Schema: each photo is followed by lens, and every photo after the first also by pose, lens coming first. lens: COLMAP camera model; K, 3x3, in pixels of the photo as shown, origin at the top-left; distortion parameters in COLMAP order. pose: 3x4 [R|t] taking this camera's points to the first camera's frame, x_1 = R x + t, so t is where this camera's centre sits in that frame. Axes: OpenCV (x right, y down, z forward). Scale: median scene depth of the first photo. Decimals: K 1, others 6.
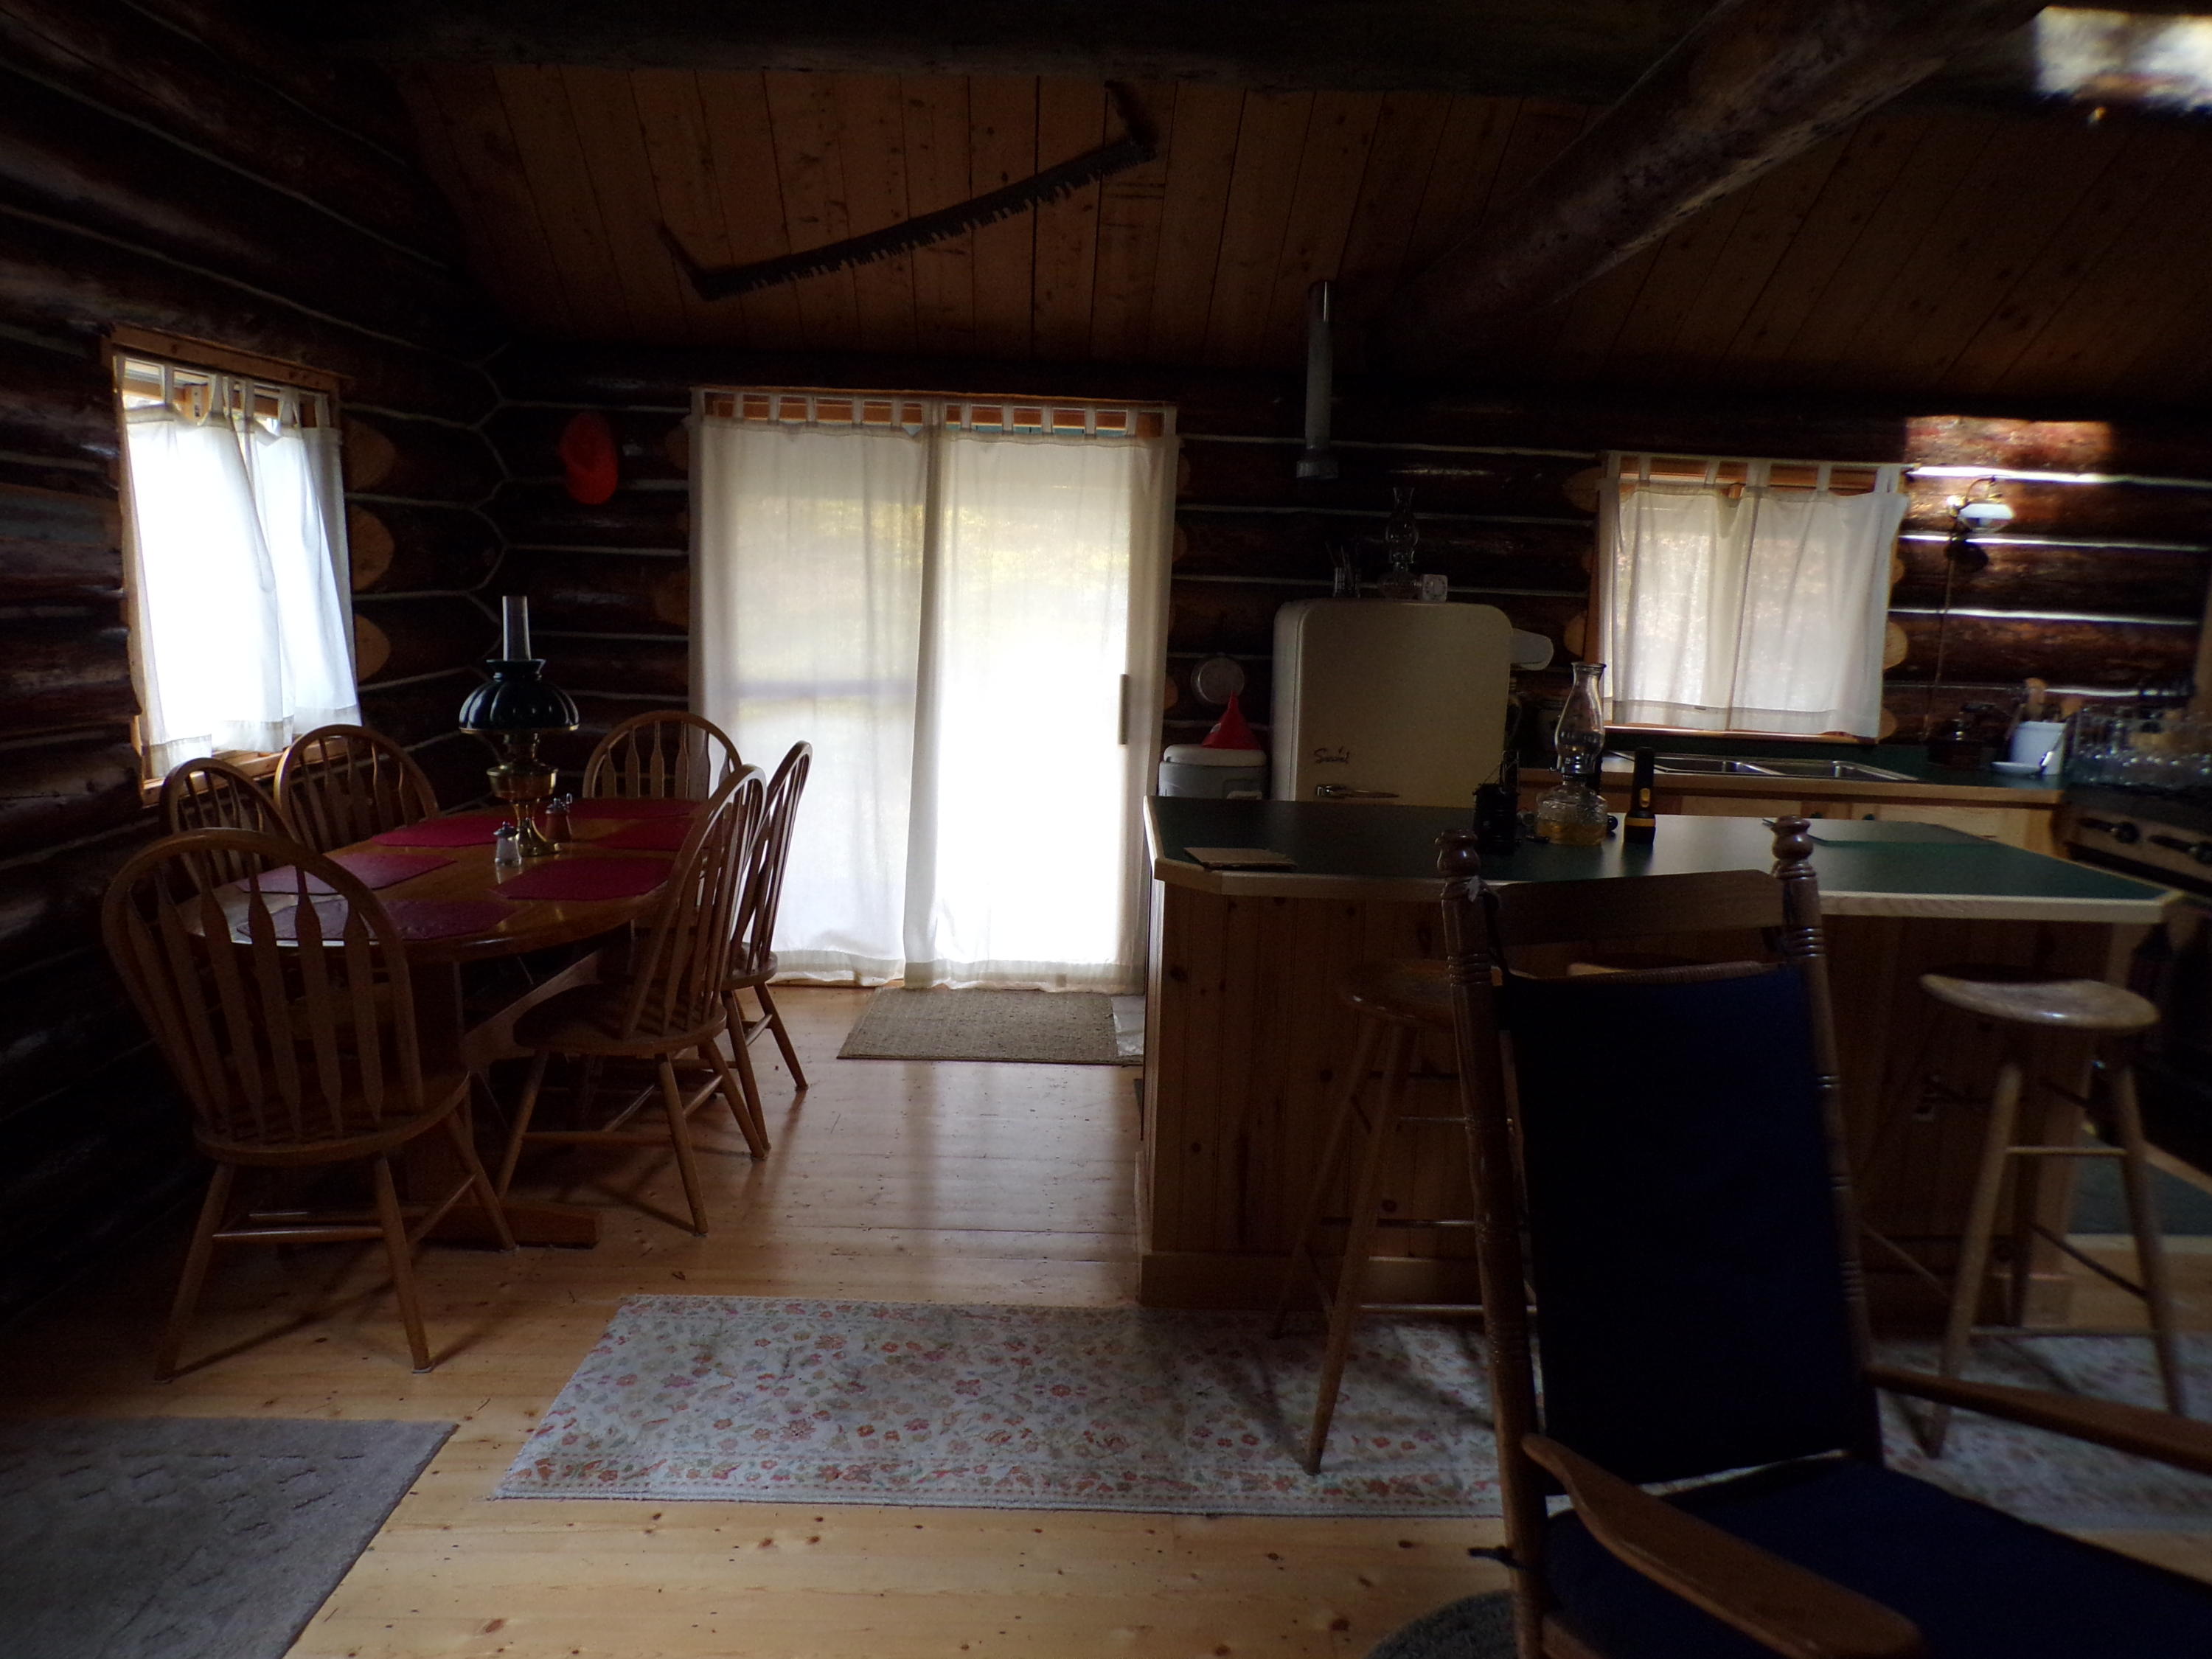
lens RADIAL K [[1511.2, 0, 1106.0], [0, 1511.2, 829.5], [0, 0, 1]] dist [0.007191, 0.004911]
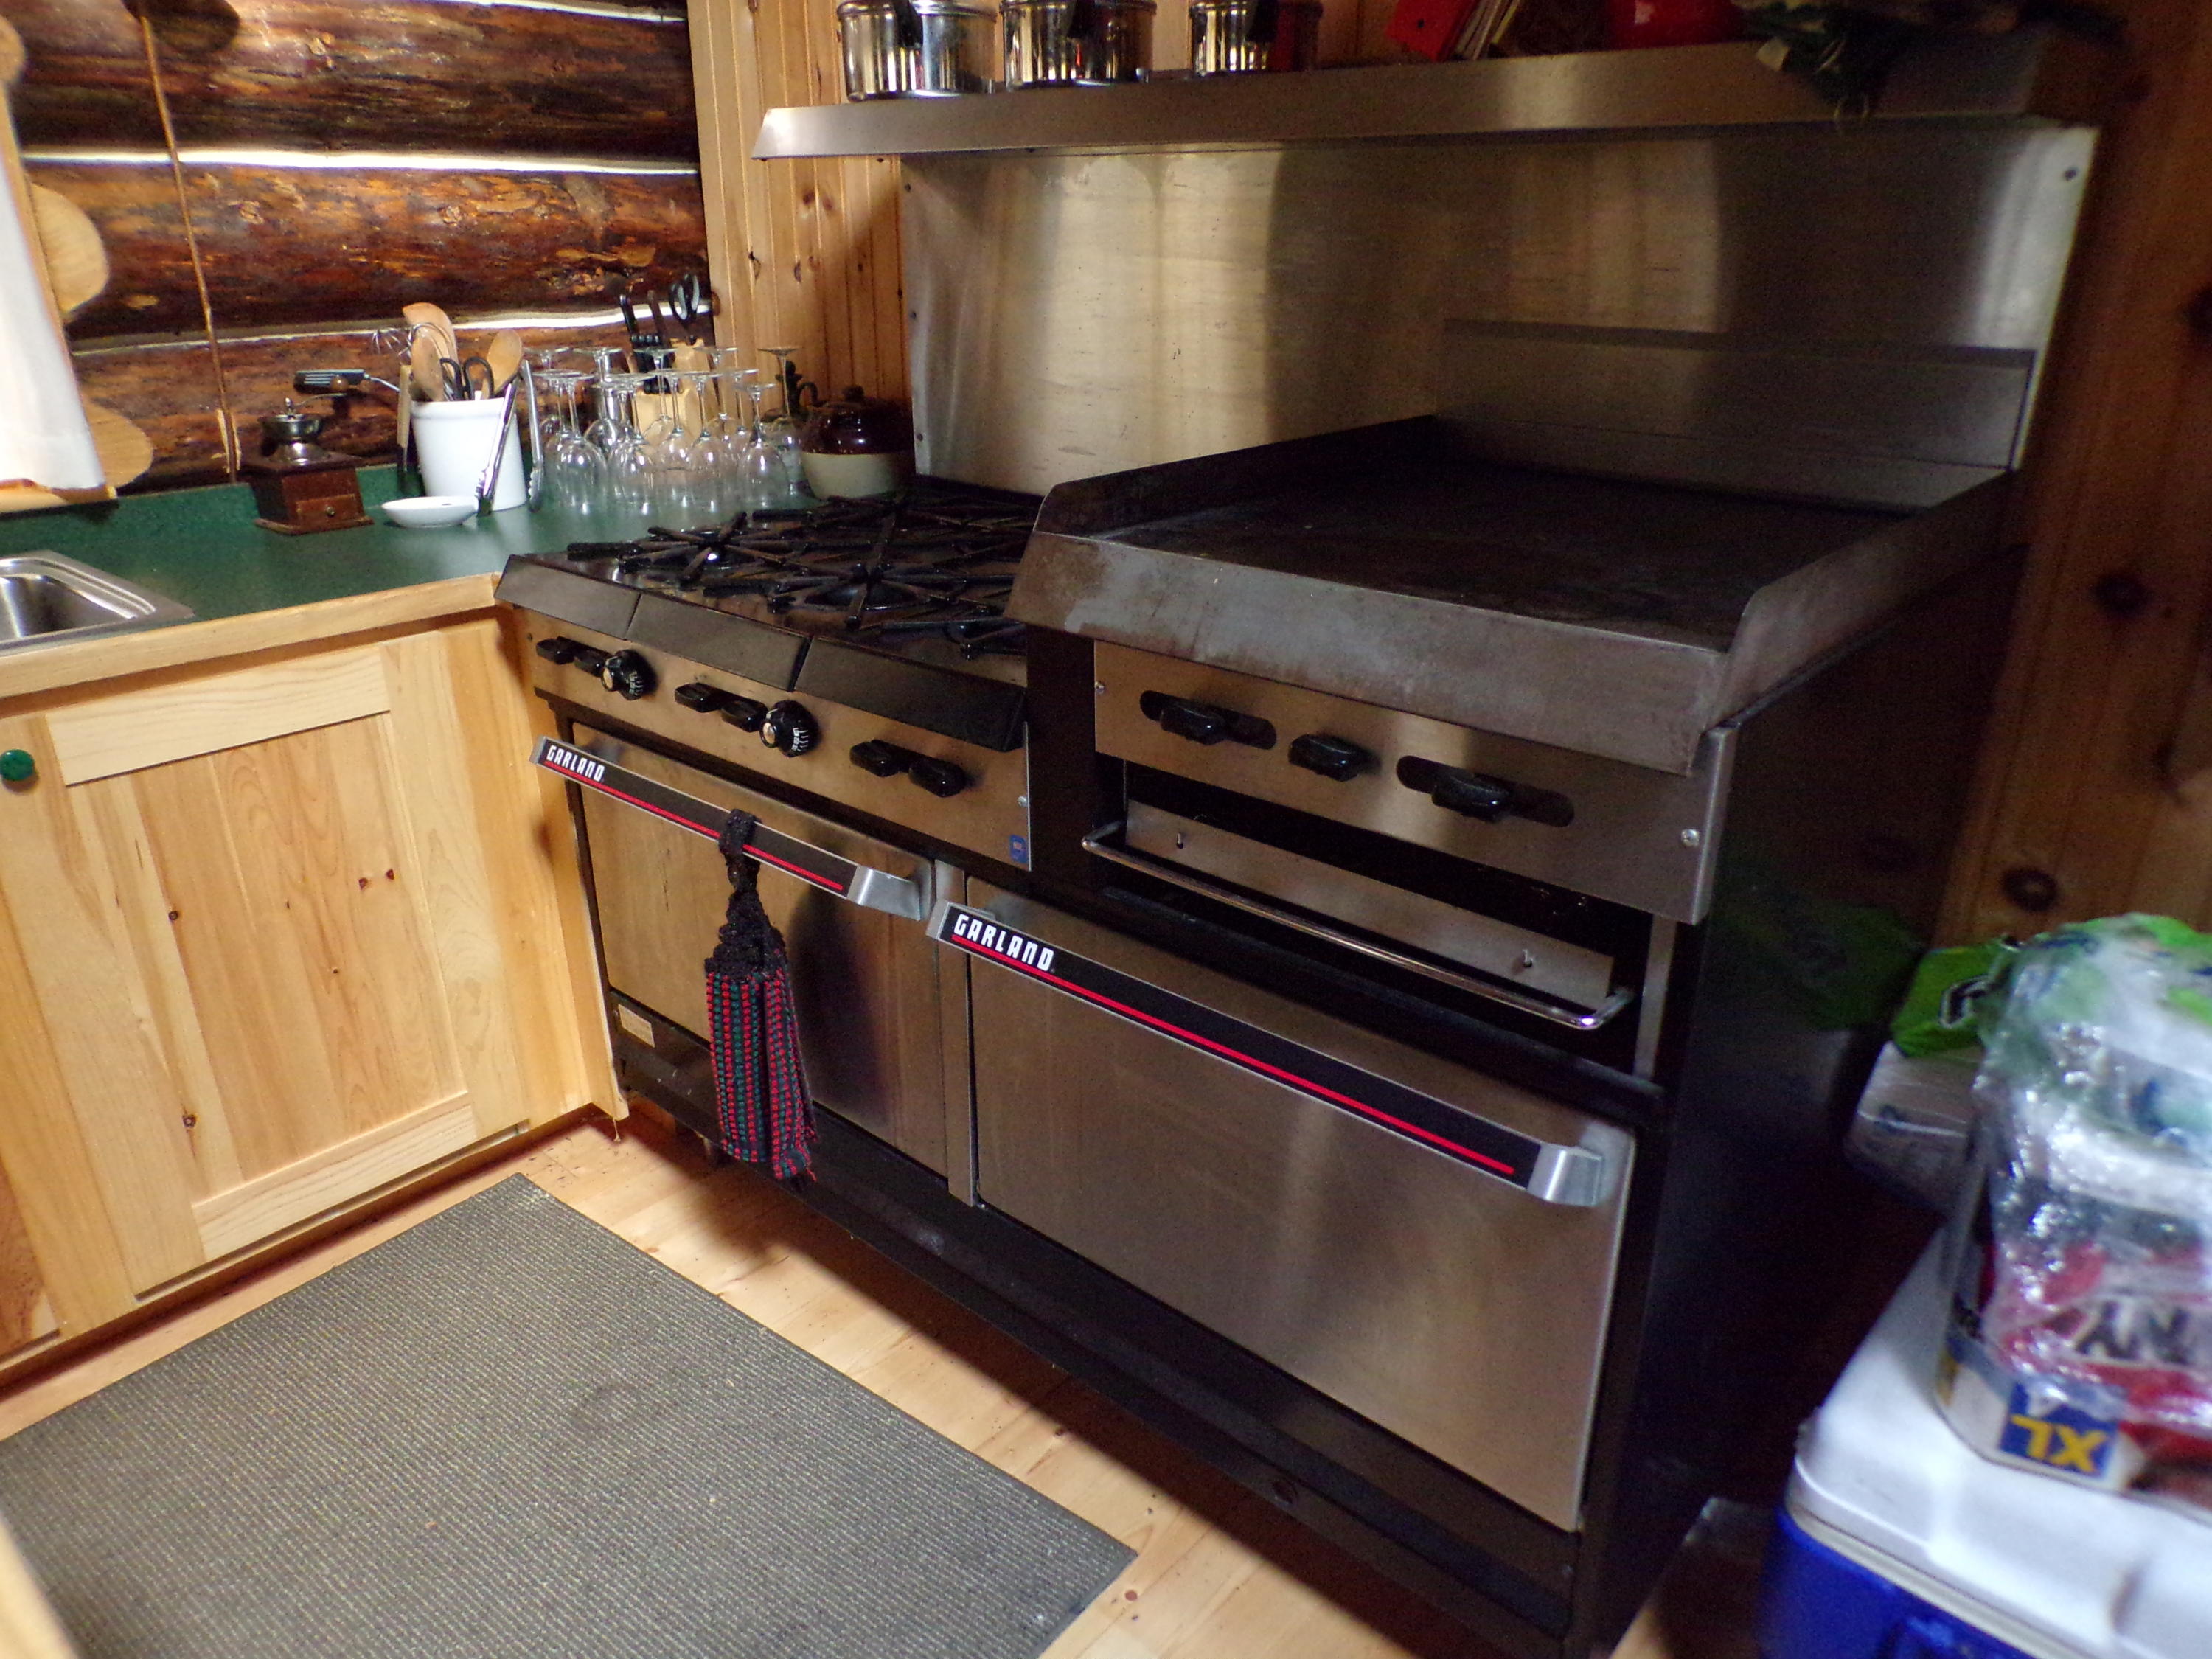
lens RADIAL K [[1526.8, 0, 1110.9], [0, 1526.8, 827.3], [0, 0, 1]] dist [0.004353, 0.002674]
pose [[0.669729, -0.318400, 0.670883, 0.385893], [0.159706, 0.944034, 0.288606, -0.049472], [-0.725229, -0.086144, 0.683098, 0.509370]]
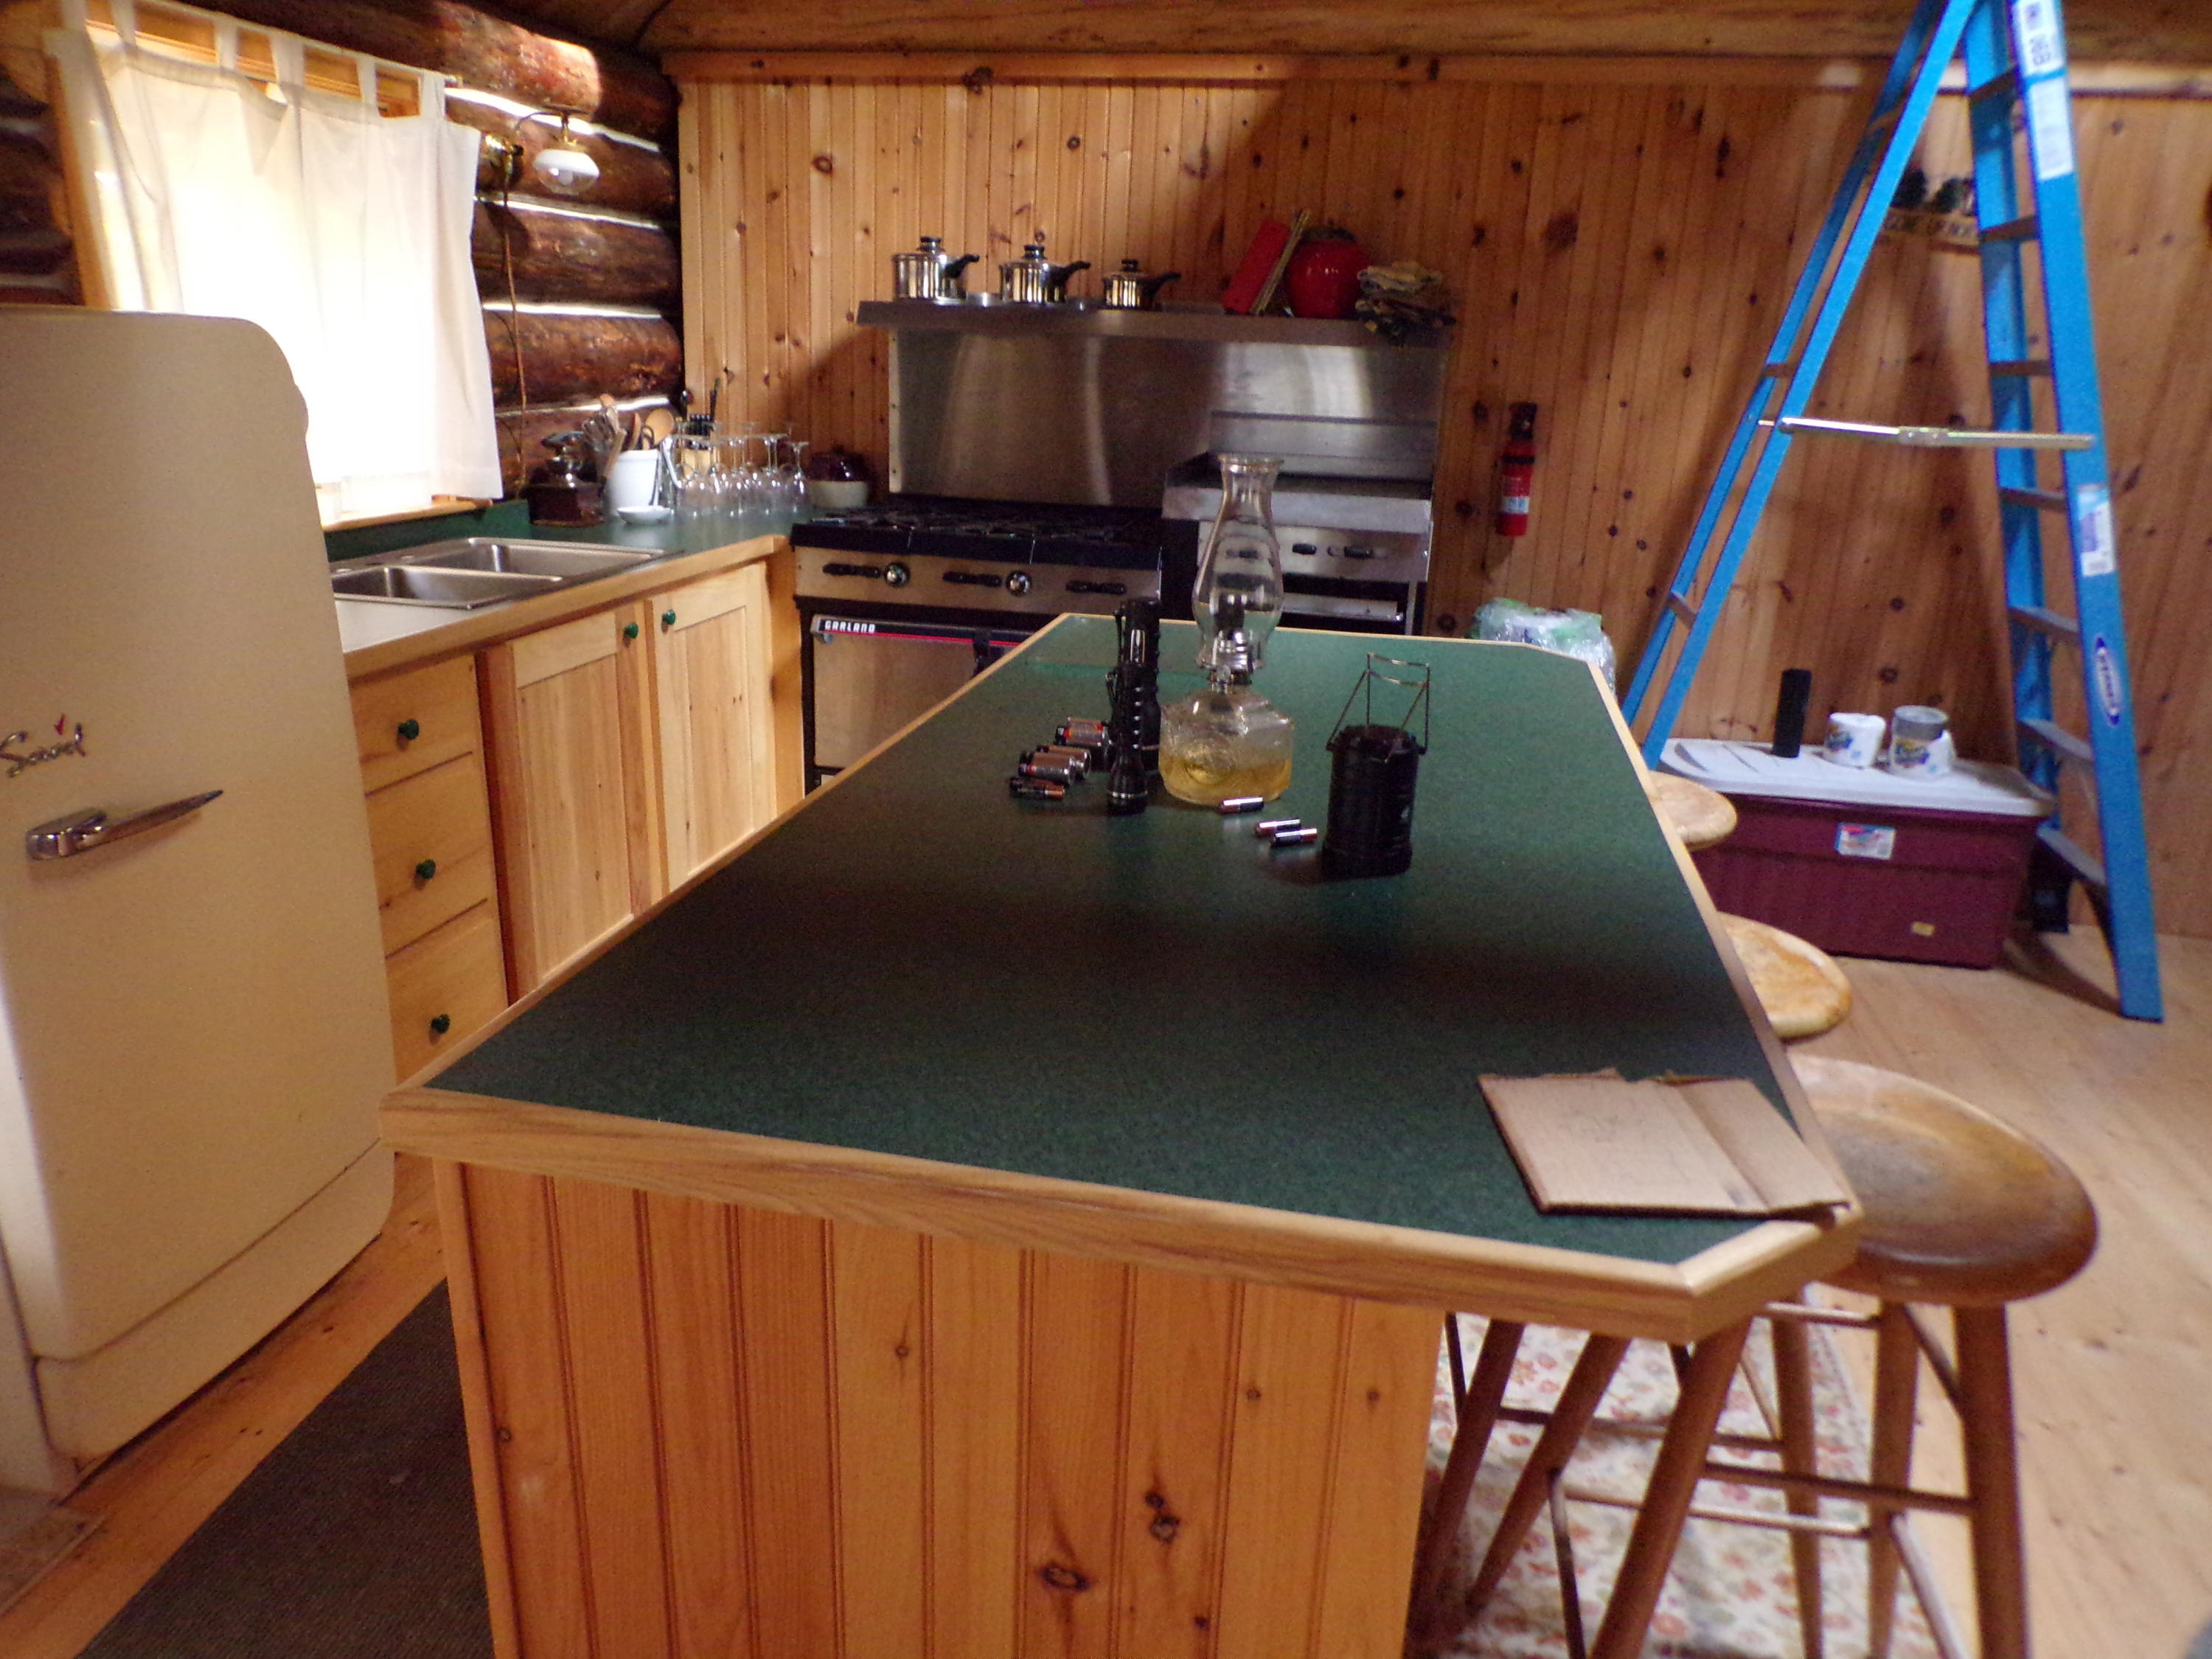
lens RADIAL K [[1501.3, 0, 1104.6], [0, 1501.3, 842.1], [0, 0, 1]] dist [-0.013173, 0.008163]
pose [[0.217701, -0.342214, 0.914055, -0.120334], [0.139250, 0.937826, 0.317948, -0.092930], [-0.966031, 0.058064, 0.251819, 0.566443]]
